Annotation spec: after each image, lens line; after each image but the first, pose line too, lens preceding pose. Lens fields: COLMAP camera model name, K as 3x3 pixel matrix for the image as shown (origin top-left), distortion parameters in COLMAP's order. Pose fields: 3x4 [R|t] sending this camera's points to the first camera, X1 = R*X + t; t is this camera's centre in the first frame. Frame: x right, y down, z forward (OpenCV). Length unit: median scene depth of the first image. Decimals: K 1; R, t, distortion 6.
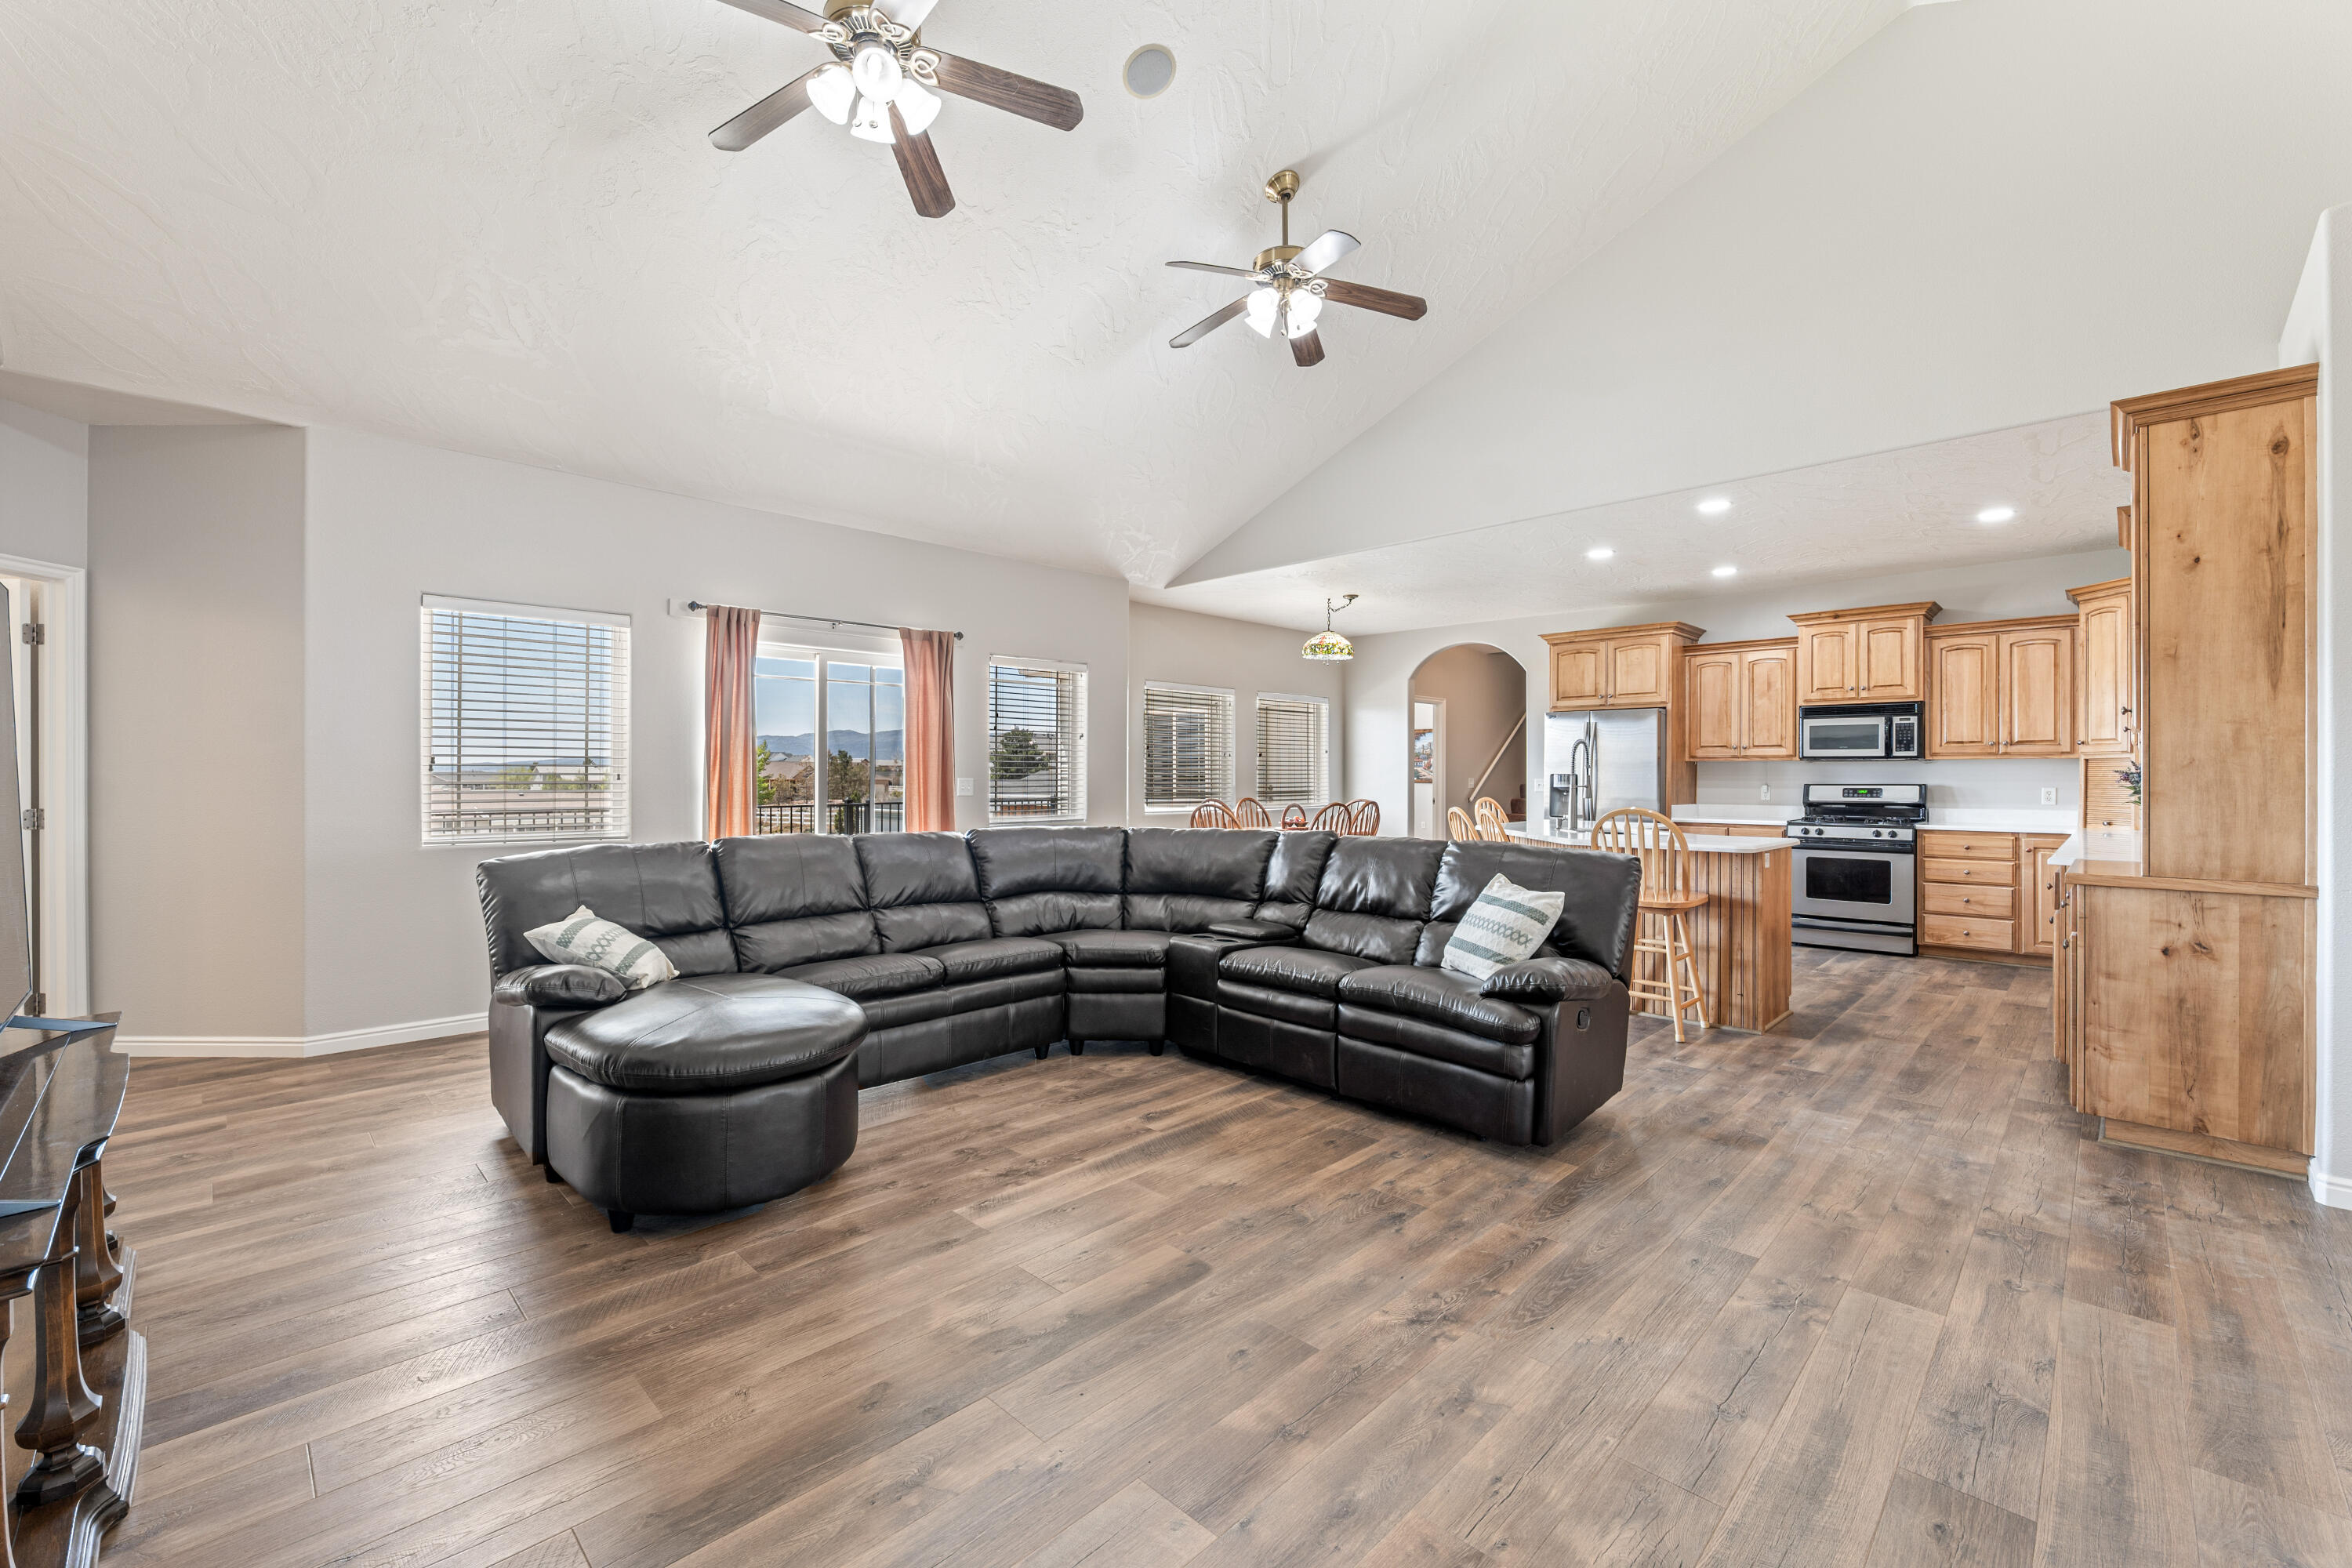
lens RADIAL K [[970.4, 0, 1180.4], [0, 970.4, 773.7], [0, 0, 1]] dist [-0.001228, -0.000210]
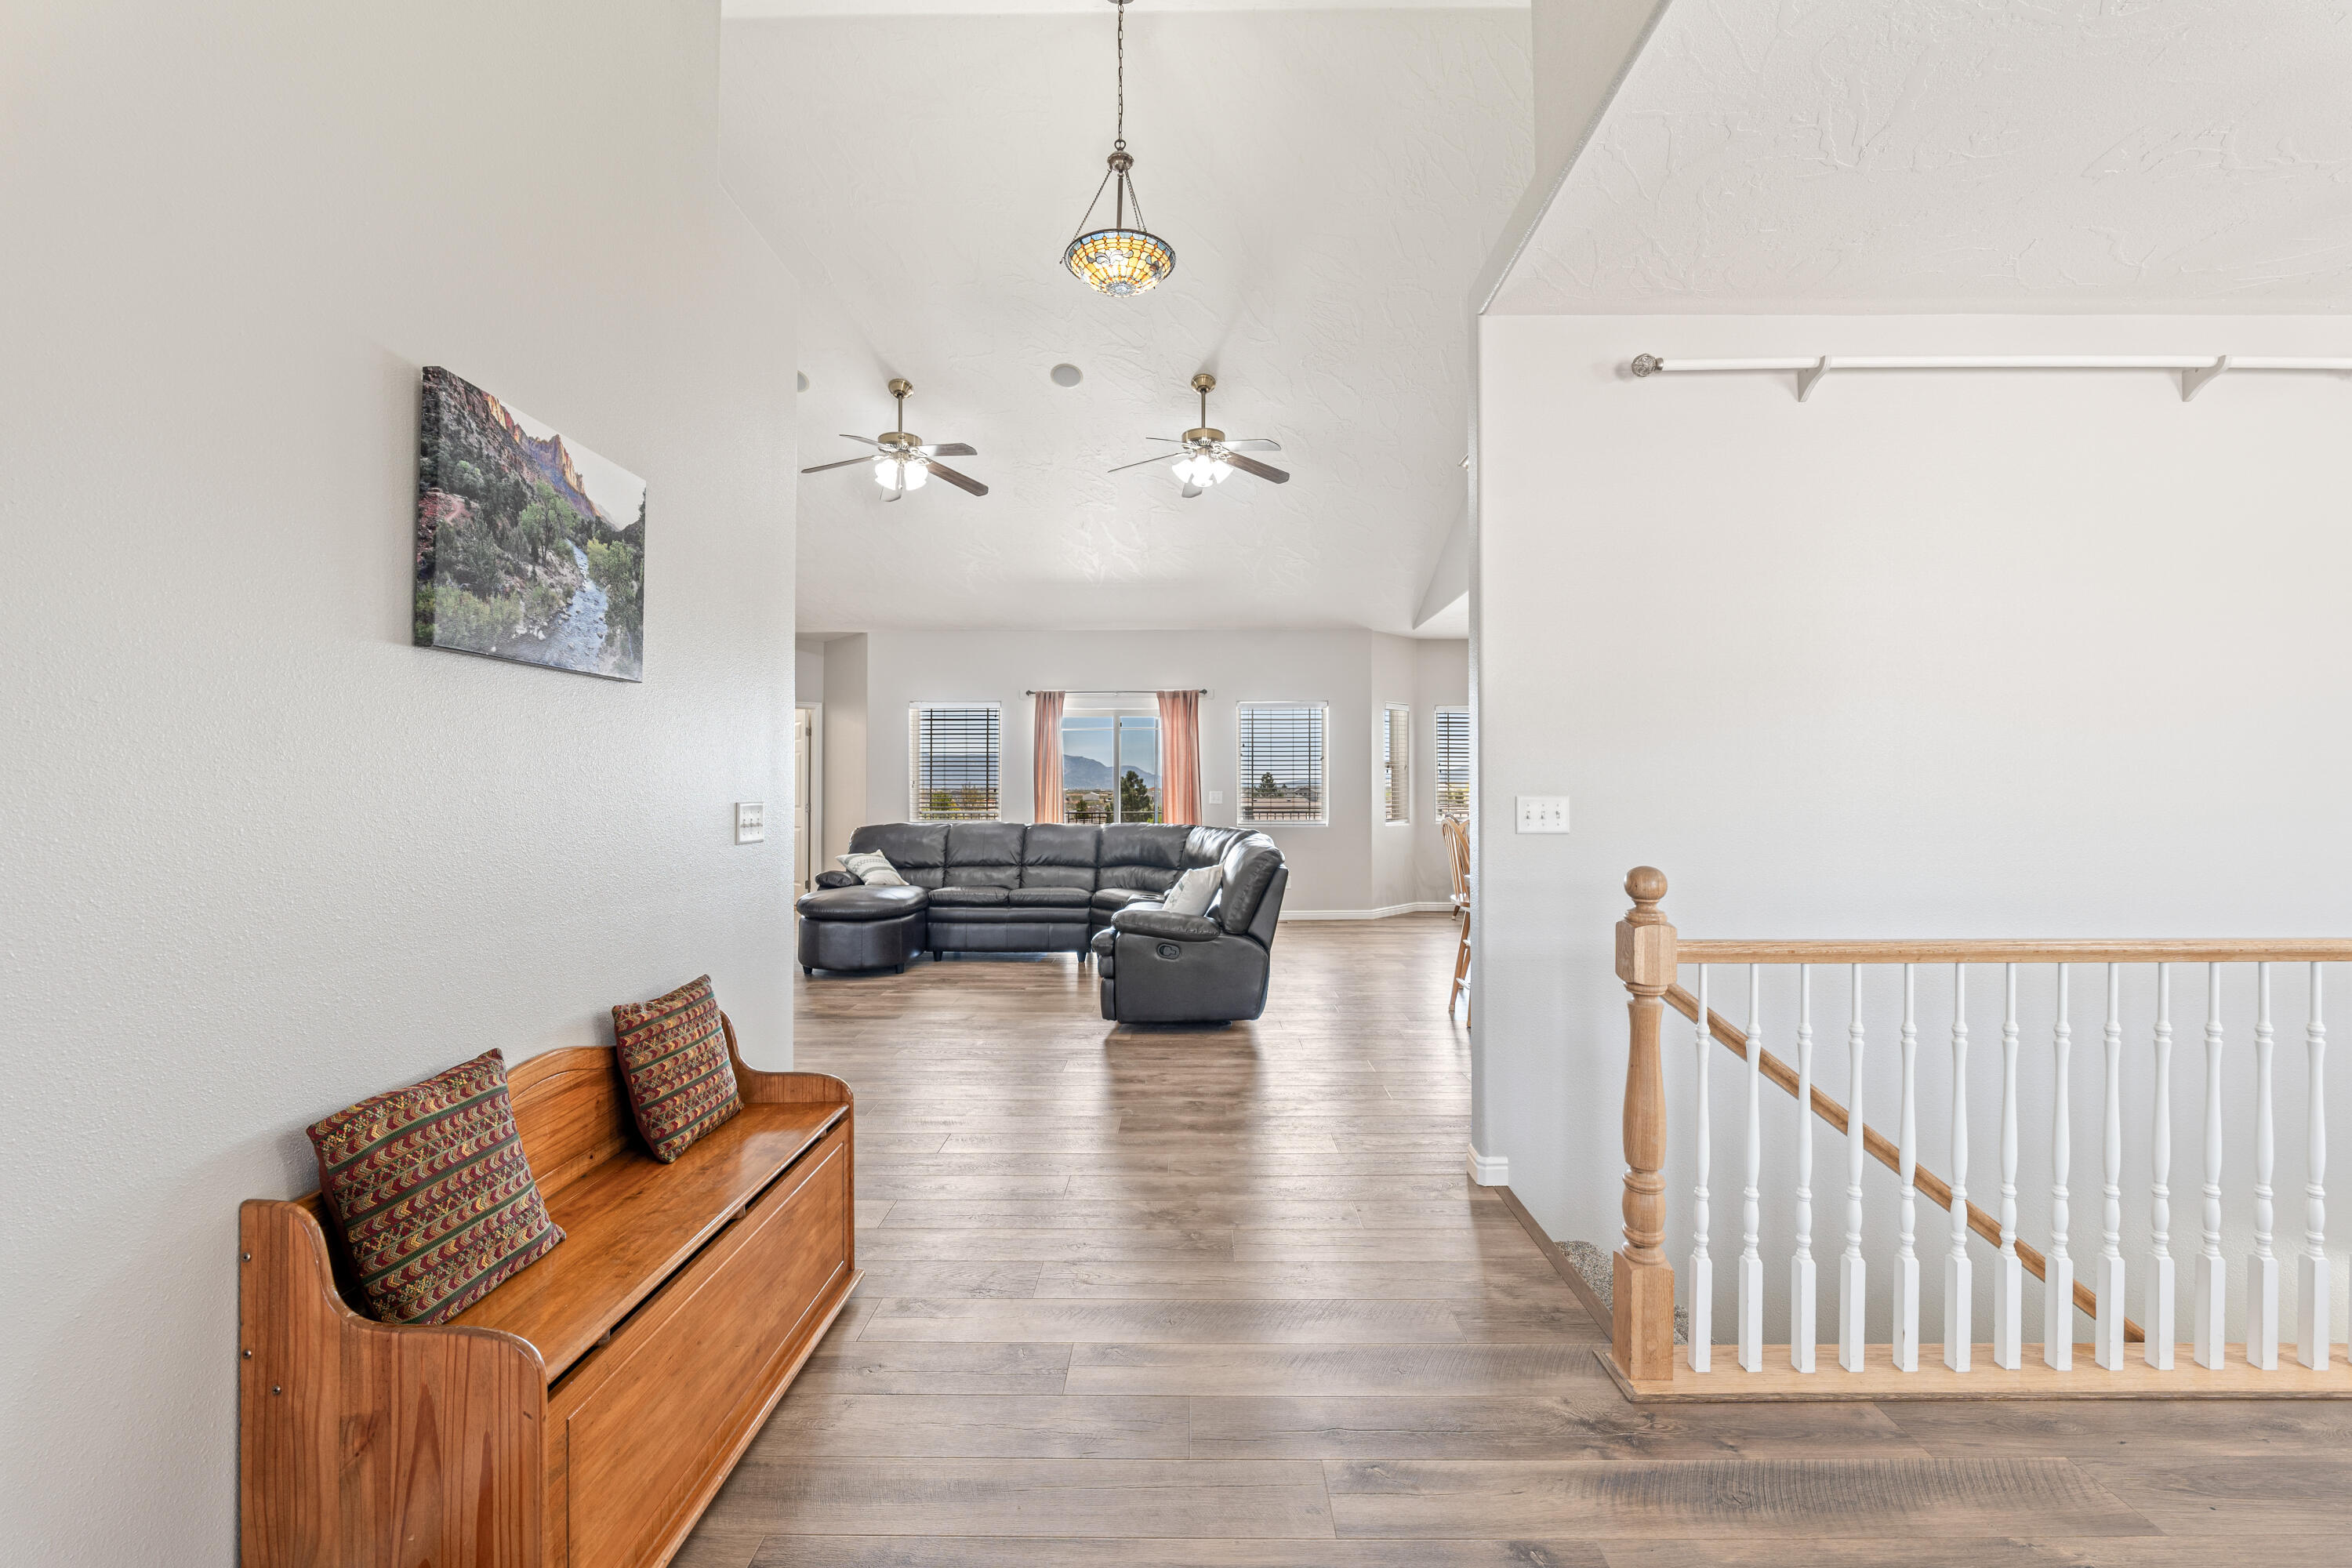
lens RADIAL K [[970.4, 0, 1183.4], [0, 970.4, 786.3], [0, 0, 1]] dist [-0.001228, -0.000210]
pose [[0.698477, -0.000690, -0.715632, 1.189141], [0.003833, 0.999989, 0.002777, -0.009941], [0.715622, -0.004682, 0.698472, -0.031011]]
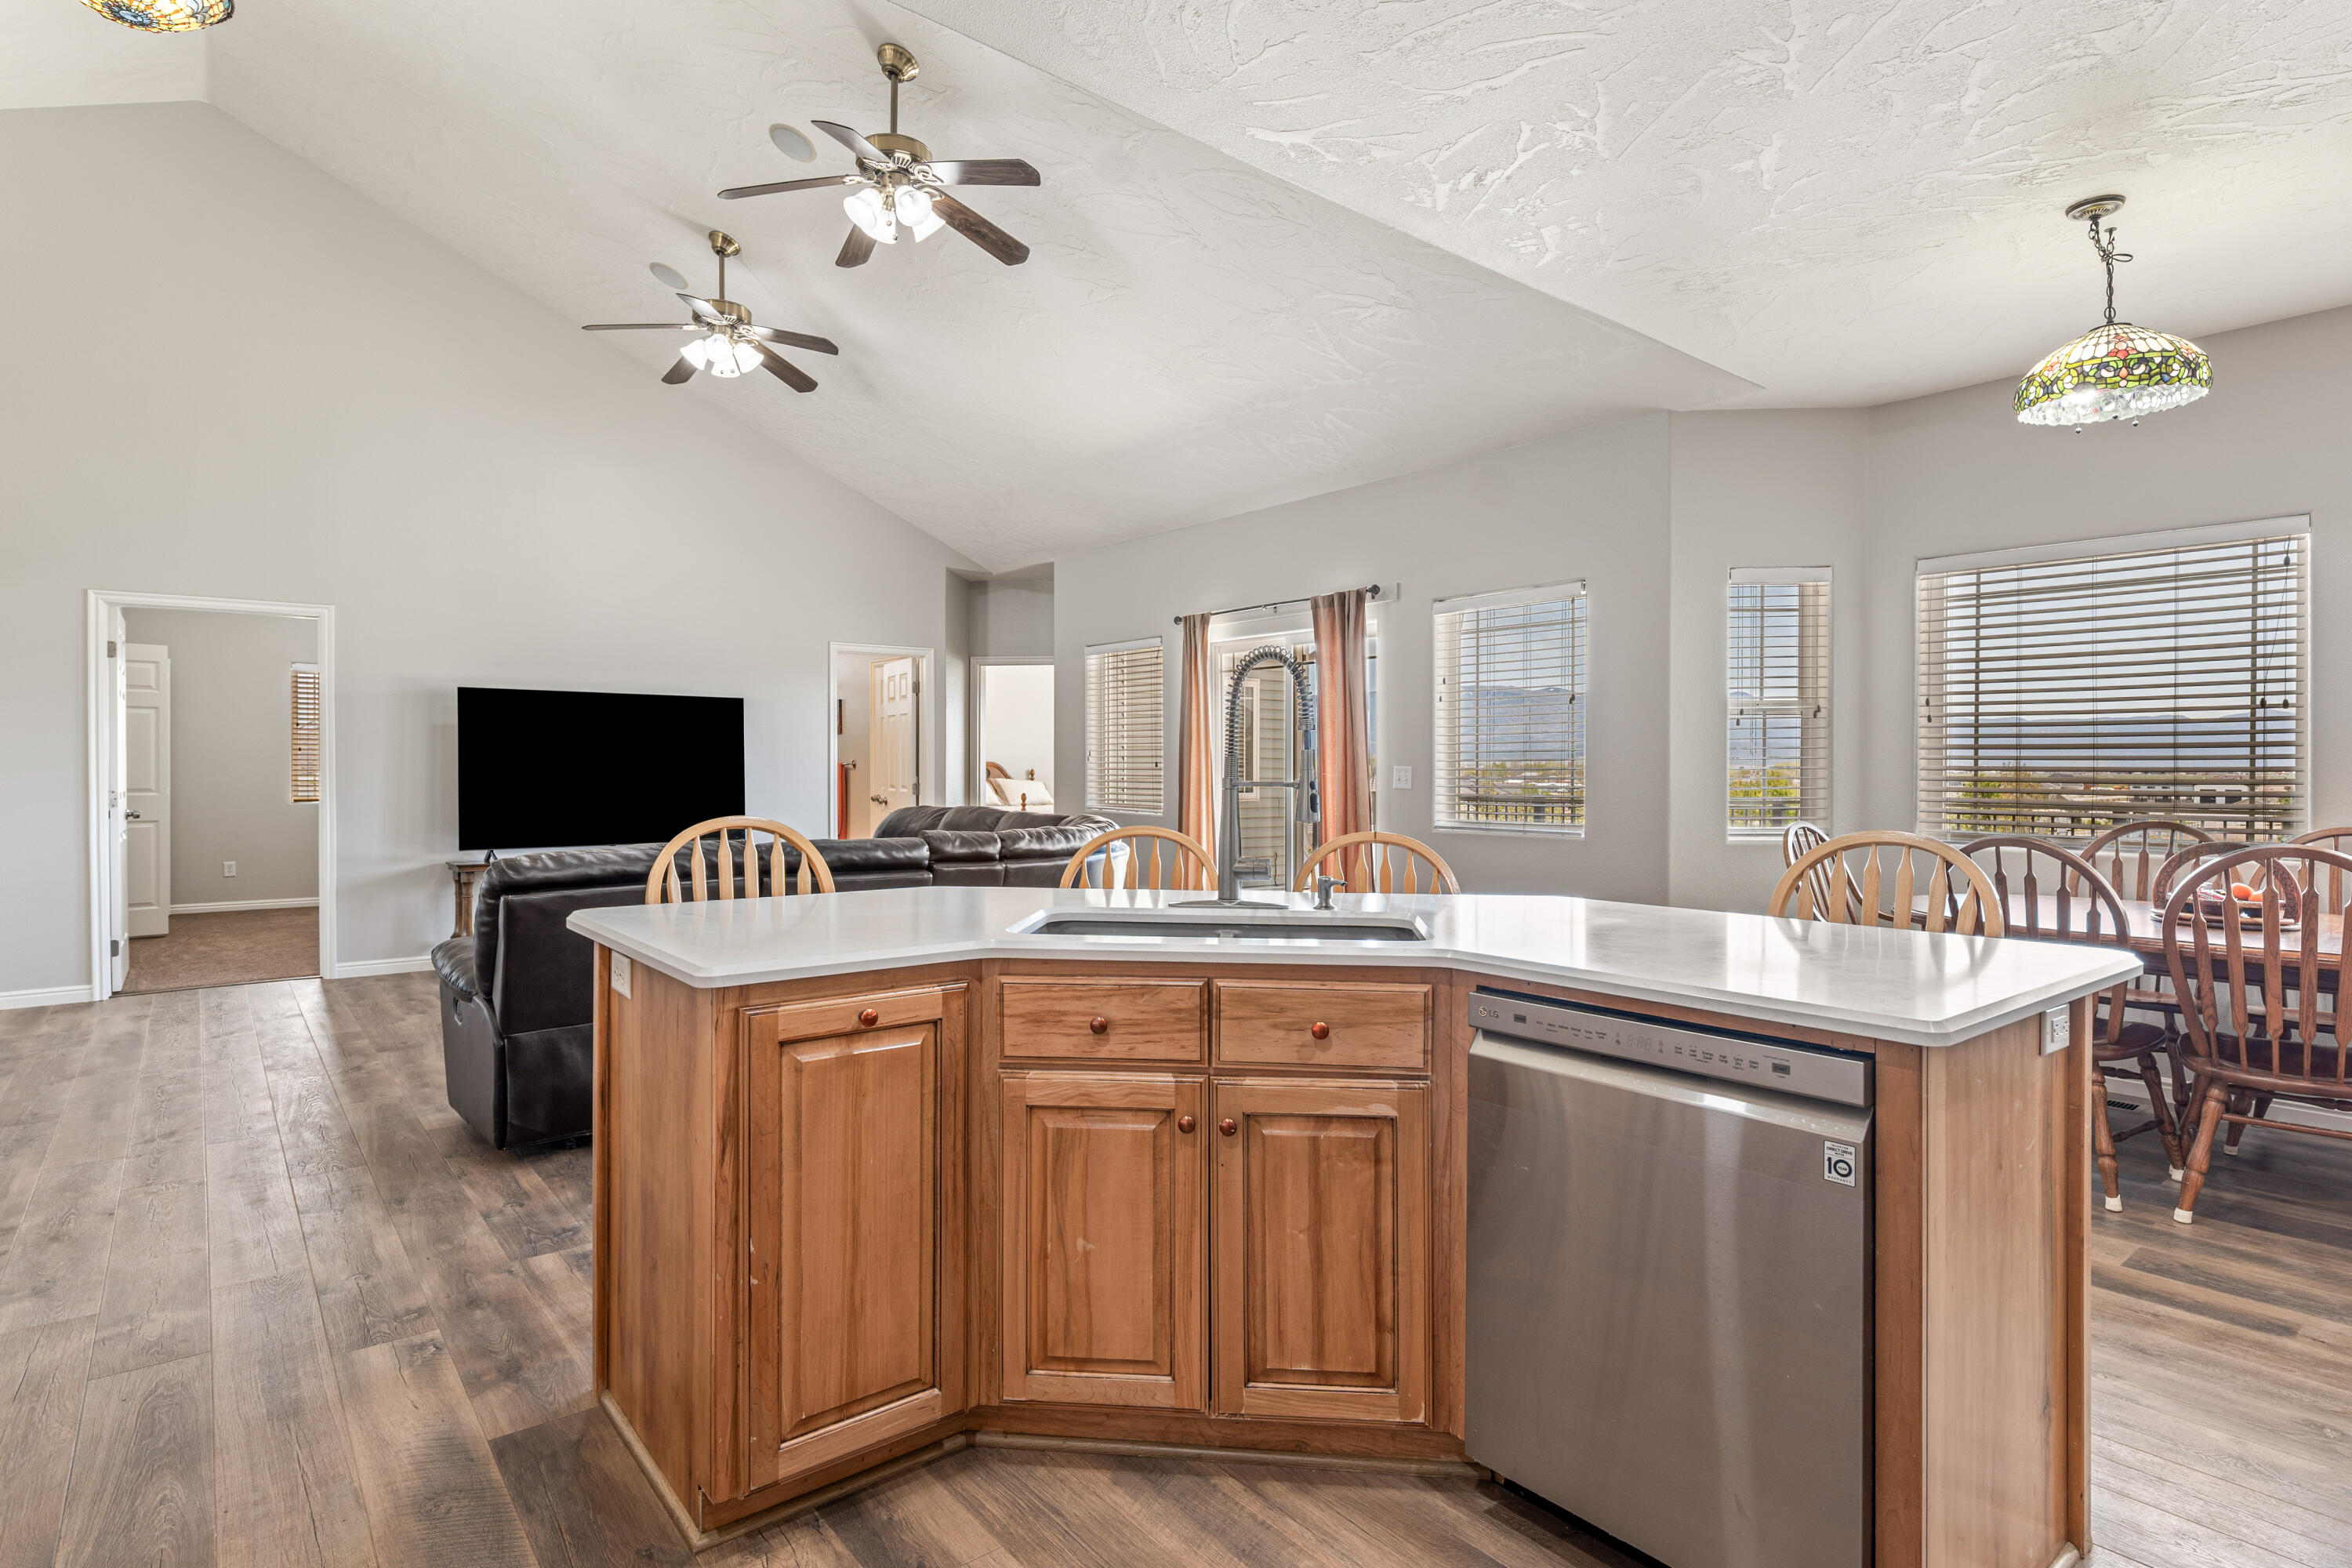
lens RADIAL K [[1192.4, 0, 1173.1], [0, 1192.4, 771.5], [0, 0, 1]] dist [-0.003607, -0.000538]
pose [[-0.107167, 0.002763, -0.994237, 1.193156], [-0.004652, 0.999984, 0.003281, 0.010003], [0.994230, 0.004977, -0.107152, 1.447061]]
